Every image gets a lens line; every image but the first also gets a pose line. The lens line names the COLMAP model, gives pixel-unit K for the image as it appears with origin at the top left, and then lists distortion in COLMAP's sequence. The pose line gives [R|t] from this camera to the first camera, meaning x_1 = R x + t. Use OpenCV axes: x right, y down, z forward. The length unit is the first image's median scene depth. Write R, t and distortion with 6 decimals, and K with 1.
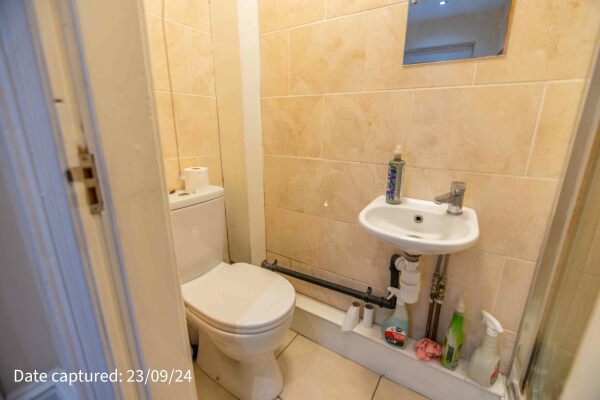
lens RADIAL K [[260.2, 0, 301.1], [0, 260.2, 199.0], [0, 0, 1]] dist [-0.012257, -0.000301]
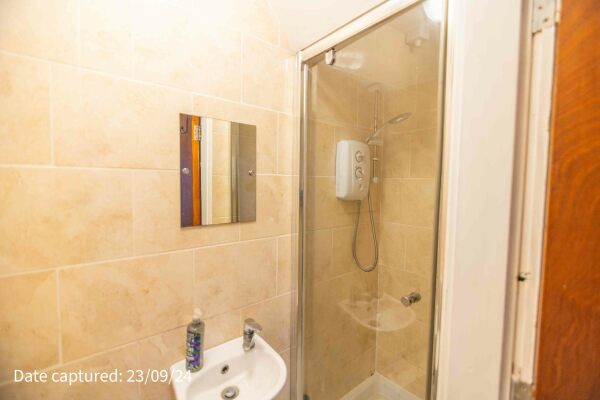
lens RADIAL K [[260.2, 0, 300.6], [0, 260.2, 199.1], [0, 0, 1]] dist [-0.012257, -0.000301]
pose [[0.298824, -0.062974, 0.952228, -0.368526], [0.254371, 0.966976, -0.015877, -0.462061], [-0.919782, 0.246963, 0.304974, 0.248387]]
